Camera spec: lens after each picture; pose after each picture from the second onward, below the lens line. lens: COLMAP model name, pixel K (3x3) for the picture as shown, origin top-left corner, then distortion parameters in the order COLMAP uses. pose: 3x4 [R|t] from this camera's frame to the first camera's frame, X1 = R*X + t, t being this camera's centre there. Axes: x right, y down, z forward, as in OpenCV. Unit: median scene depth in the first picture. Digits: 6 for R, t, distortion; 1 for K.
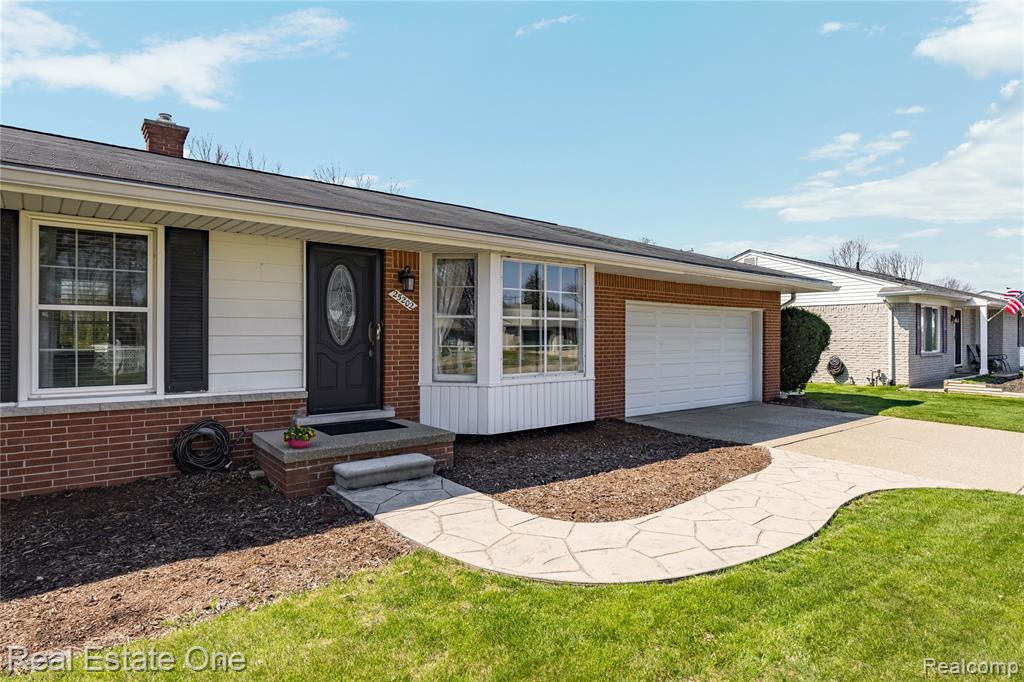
lens RADIAL K [[563.4, 0, 512.0], [0, 563.4, 341.0], [0, 0, 1]] dist [0.001780, 0.000849]
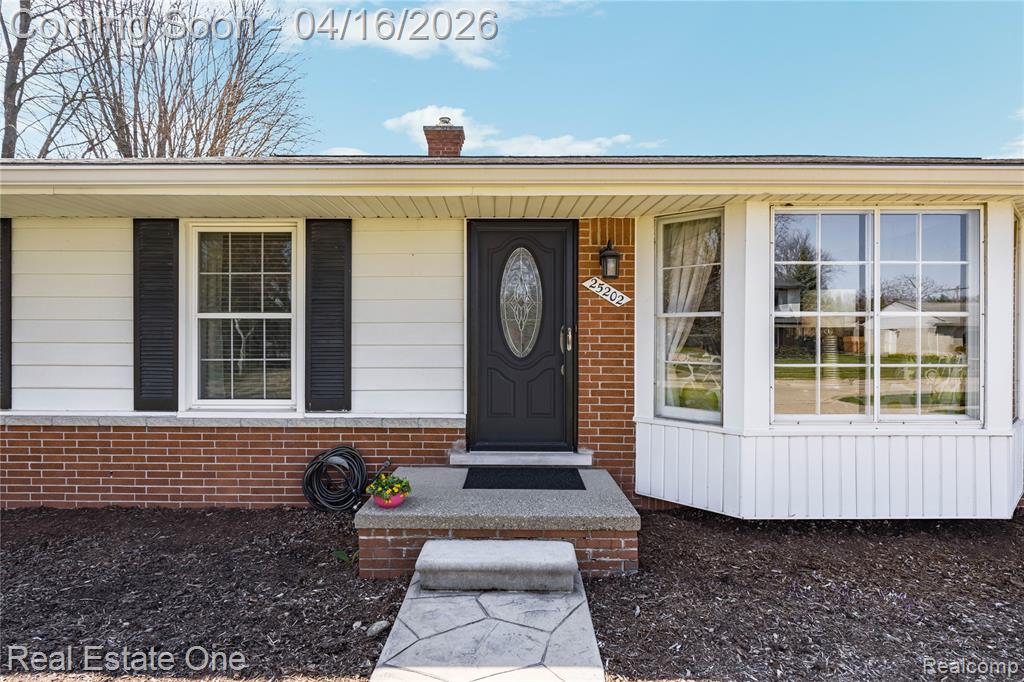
lens RADIAL K [[534.1, 0, 553.6], [0, 534.1, 339.9], [0, 0, 1]] dist [0.003593, 0.000283]
pose [[0.774995, 0.006326, -0.631936, 0.175951], [-0.005882, 0.999979, 0.002798, -0.018988], [0.631940, 0.001549, 0.775016, 0.523584]]
